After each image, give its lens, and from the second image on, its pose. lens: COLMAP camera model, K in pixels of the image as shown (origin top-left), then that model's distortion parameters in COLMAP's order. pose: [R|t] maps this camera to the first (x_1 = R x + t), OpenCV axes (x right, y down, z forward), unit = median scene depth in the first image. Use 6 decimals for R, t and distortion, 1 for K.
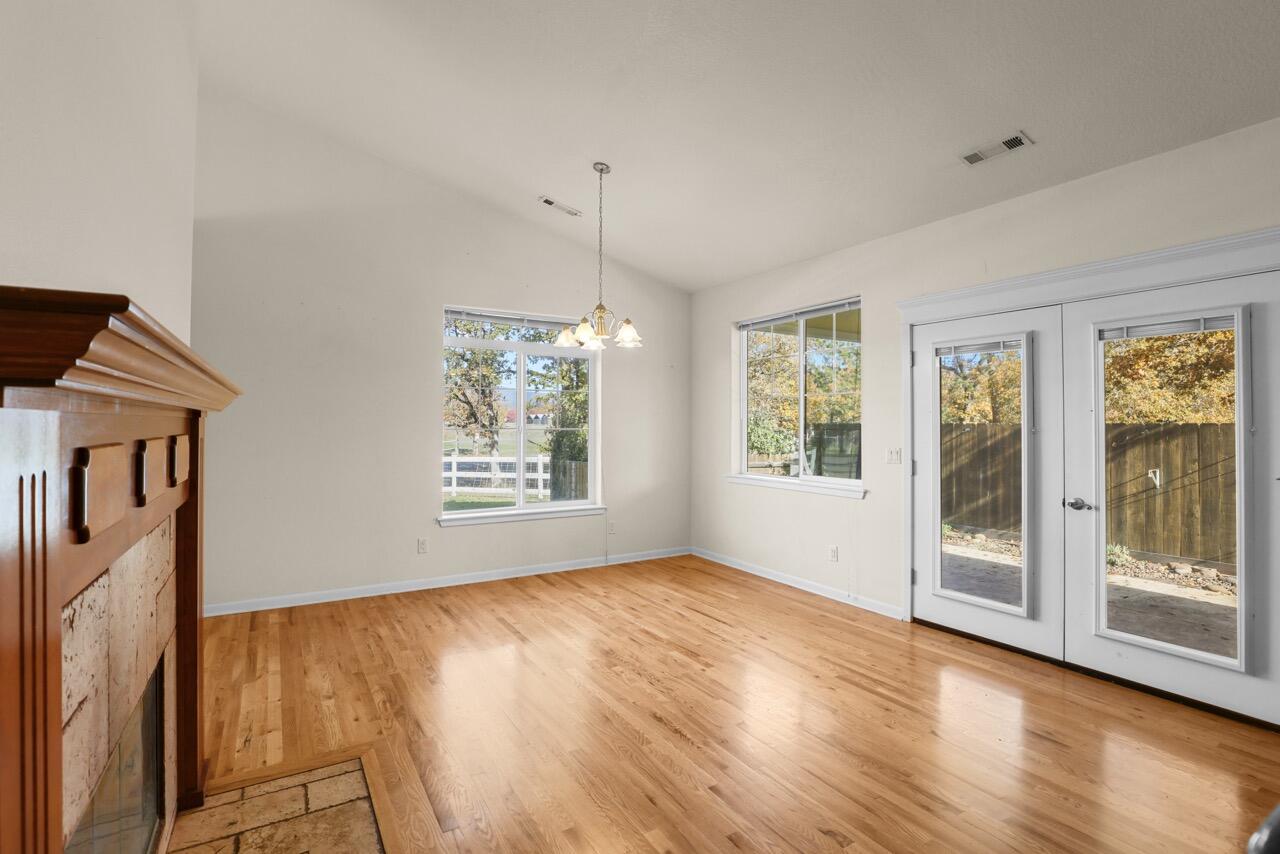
lens RADIAL K [[591.2, 0, 626.2], [0, 591.2, 415.0], [0, 0, 1]] dist [-0.027389, 0.000571]
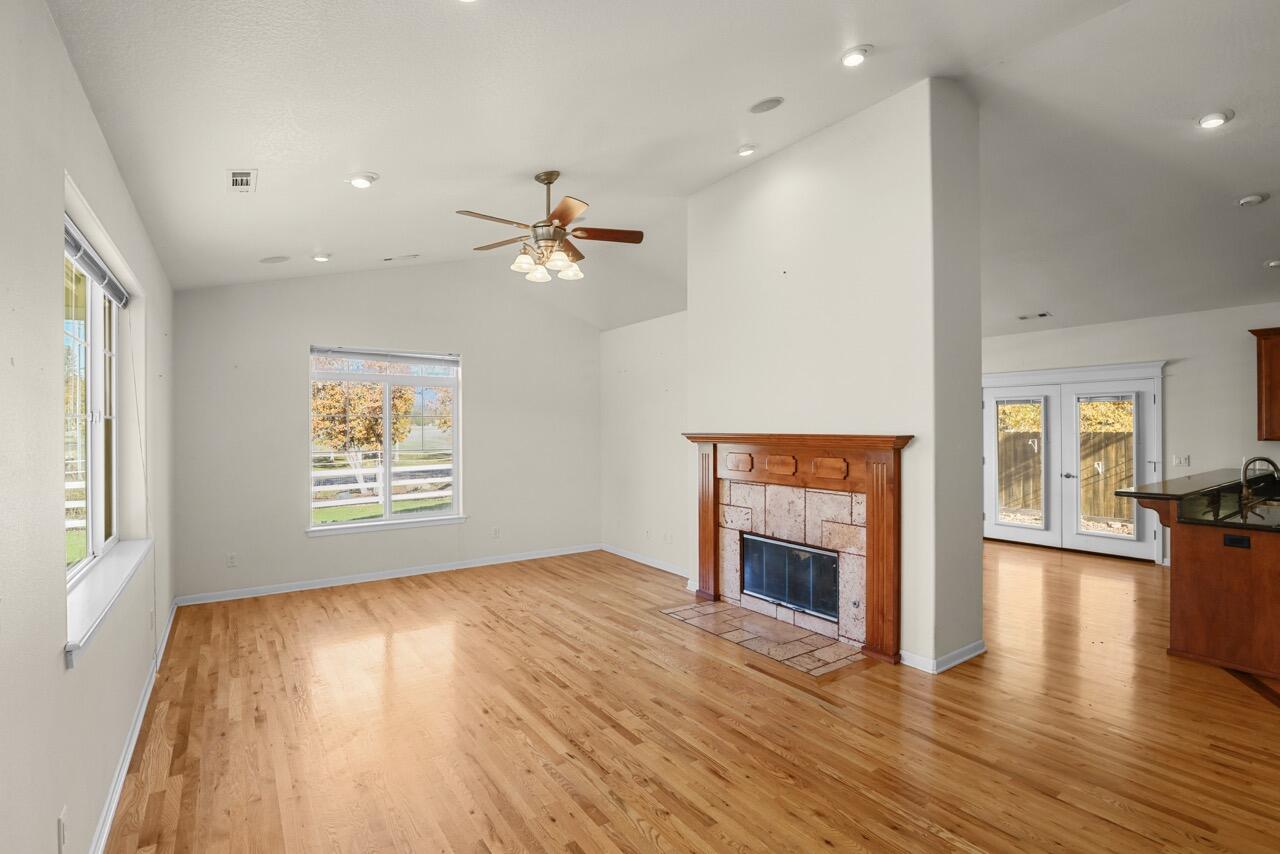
lens RADIAL K [[590.1, 0, 629.8], [0, 590.1, 425.3], [0, 0, 1]] dist [-0.036798, 0.008492]
pose [[0.997948, -0.008384, 0.063473, -0.709403], [0.007669, 0.999905, 0.011488, -0.052415], [-0.063564, -0.010977, 0.997917, -0.755422]]
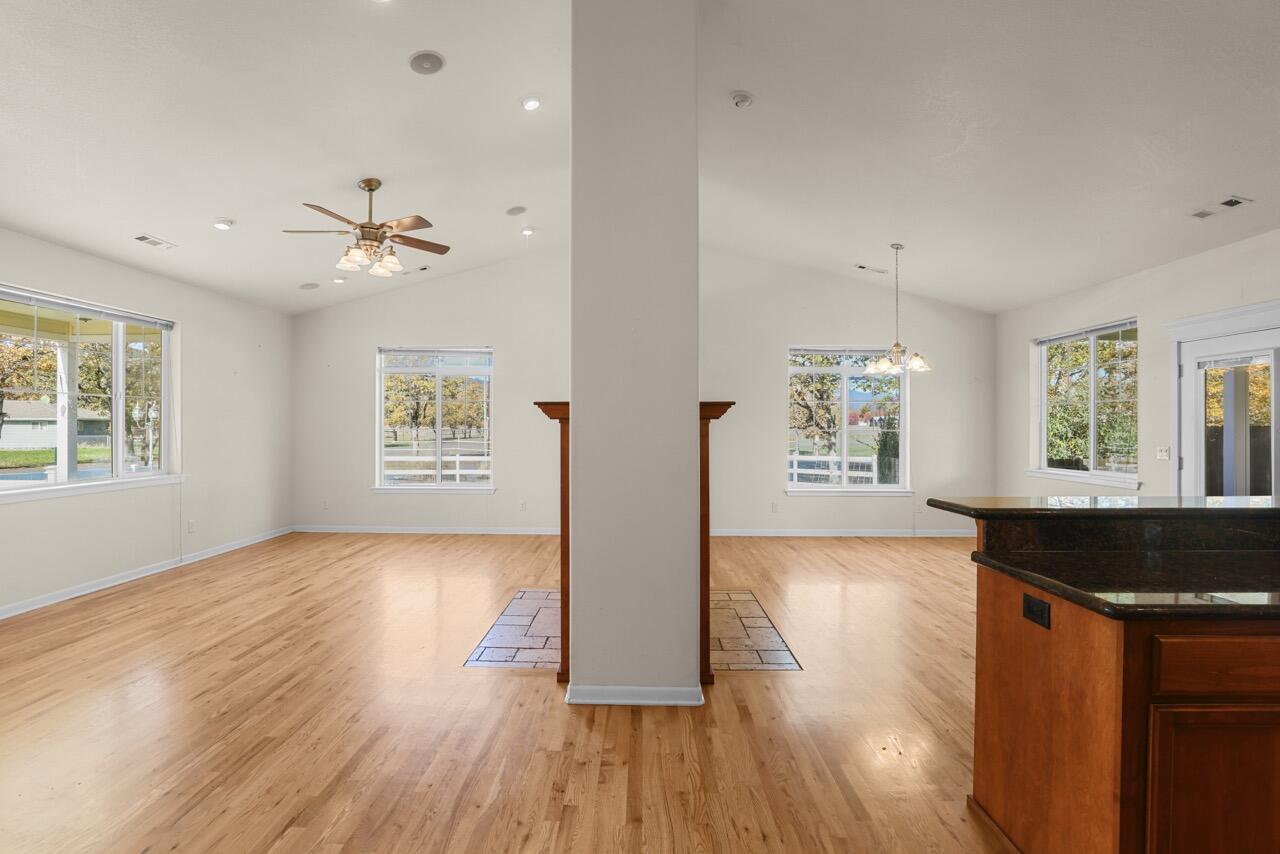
lens RADIAL K [[590.1, 0, 629.8], [0, 590.1, 425.3], [0, 0, 1]] dist [-0.036798, 0.008492]
pose [[0.849238, -0.001947, -0.528007, 0.138985], [0.008768, 0.999907, 0.010416, -0.007144], [0.527938, -0.013475, 0.849176, -0.493494]]
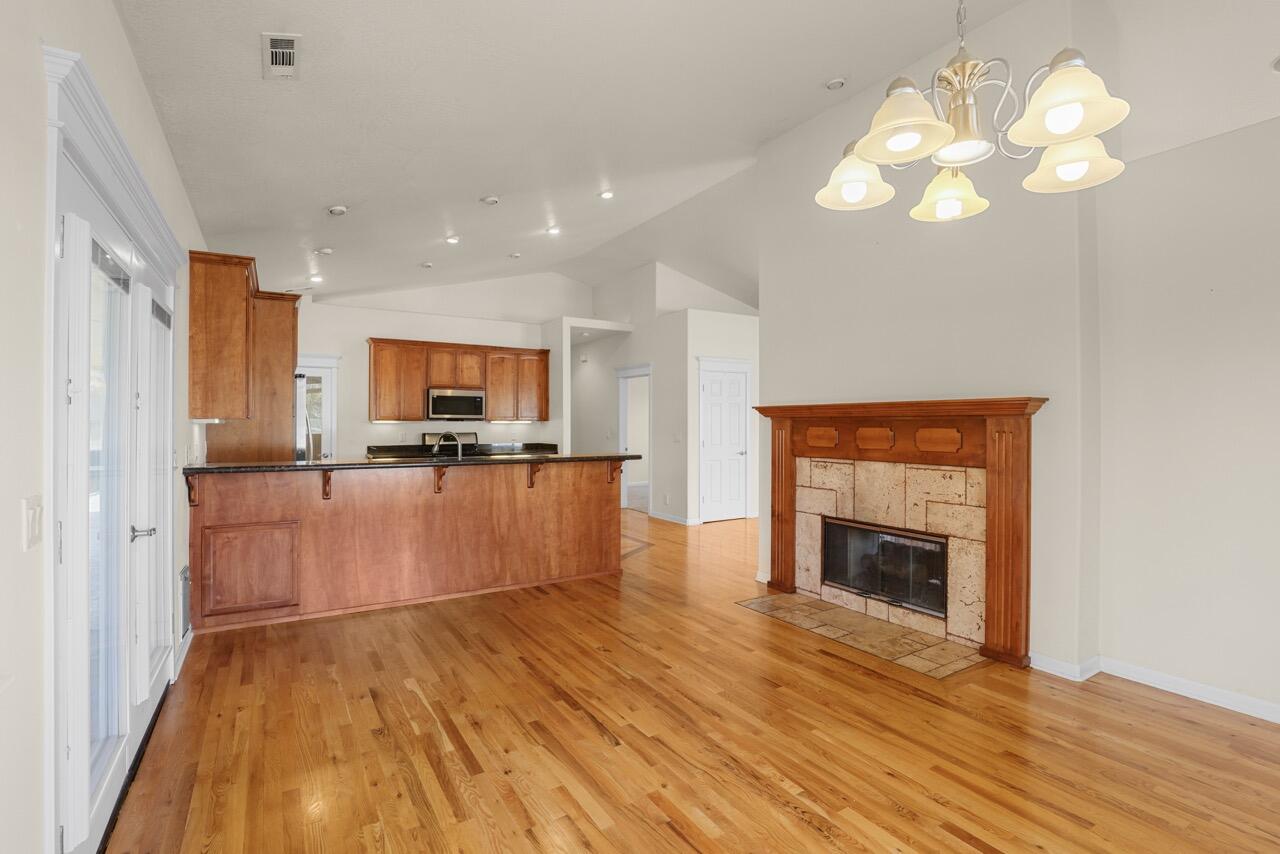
lens RADIAL K [[591.2, 0, 626.2], [0, 591.2, 415.0], [0, 0, 1]] dist [-0.027389, 0.000571]
pose [[-0.999966, -0.004693, -0.006830, 0.127780], [-0.004522, 0.999680, -0.024906, 0.017219], [0.006944, -0.024874, -0.999666, 1.184004]]
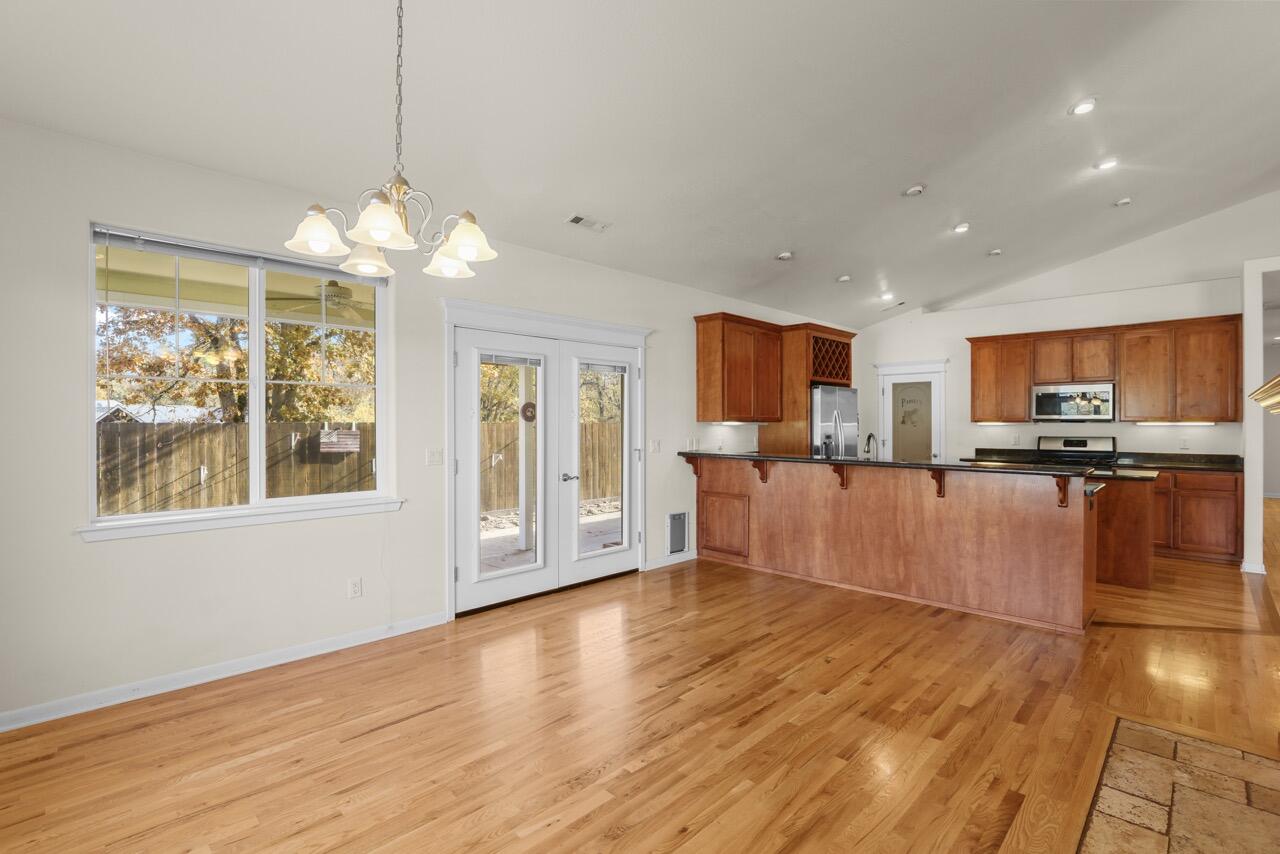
lens RADIAL K [[590.1, 0, 629.8], [0, 590.1, 425.3], [0, 0, 1]] dist [-0.036798, 0.008492]
pose [[-0.243922, -0.006729, 0.969772, -0.494941], [-0.012899, 0.999910, 0.003694, 0.009589], [-0.969709, -0.011607, -0.243987, 0.836709]]
